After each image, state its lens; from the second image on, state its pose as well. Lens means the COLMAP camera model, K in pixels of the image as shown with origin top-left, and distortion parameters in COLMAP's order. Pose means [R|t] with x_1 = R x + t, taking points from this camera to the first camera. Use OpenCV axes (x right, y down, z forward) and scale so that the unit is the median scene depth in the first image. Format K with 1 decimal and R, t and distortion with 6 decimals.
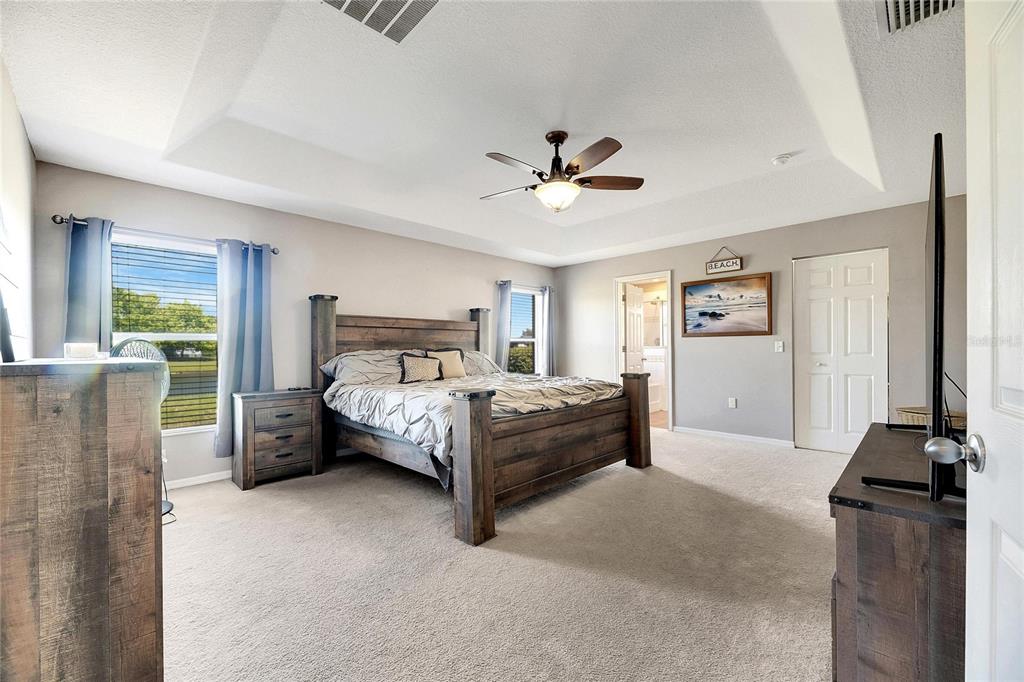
lens RADIAL K [[411.3, 0, 514.0], [0, 411.3, 346.5], [0, 0, 1]] dist [0.000562, -0.000270]
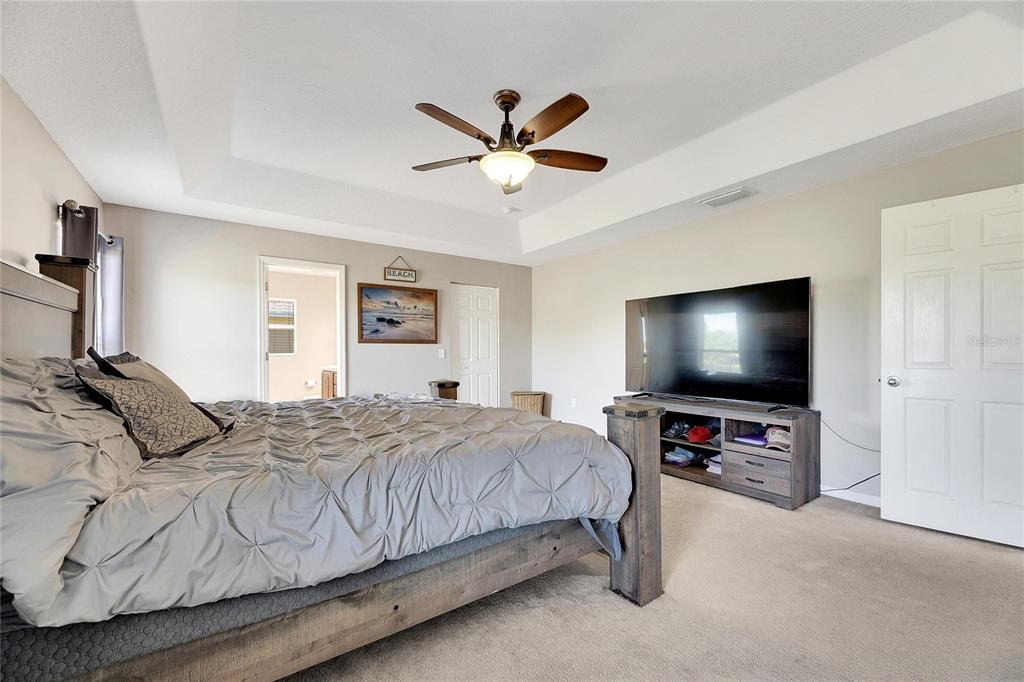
lens RADIAL K [[411.3, 0, 514.0], [0, 411.3, 346.5], [0, 0, 1]] dist [0.000562, -0.000270]
pose [[0.180249, 0.024364, 0.983319, -0.454492], [-0.000877, 0.999697, -0.024609, 0.007854], [-0.983621, 0.003574, 0.180216, 0.546798]]
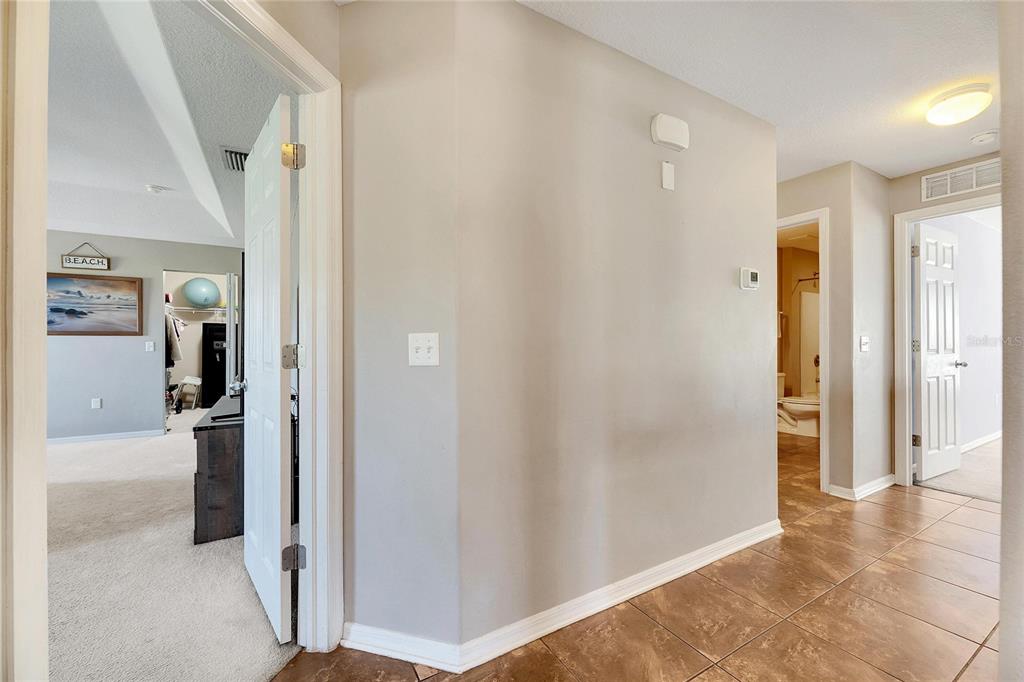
lens RADIAL K [[411.3, 0, 514.0], [0, 411.3, 346.5], [0, 0, 1]] dist [0.000562, -0.000270]
pose [[0.257309, 0.001411, 0.966328, -0.167752], [-0.003058, 0.999995, -0.000646, -0.001227], [-0.966324, -0.002789, 0.257312, -0.223765]]
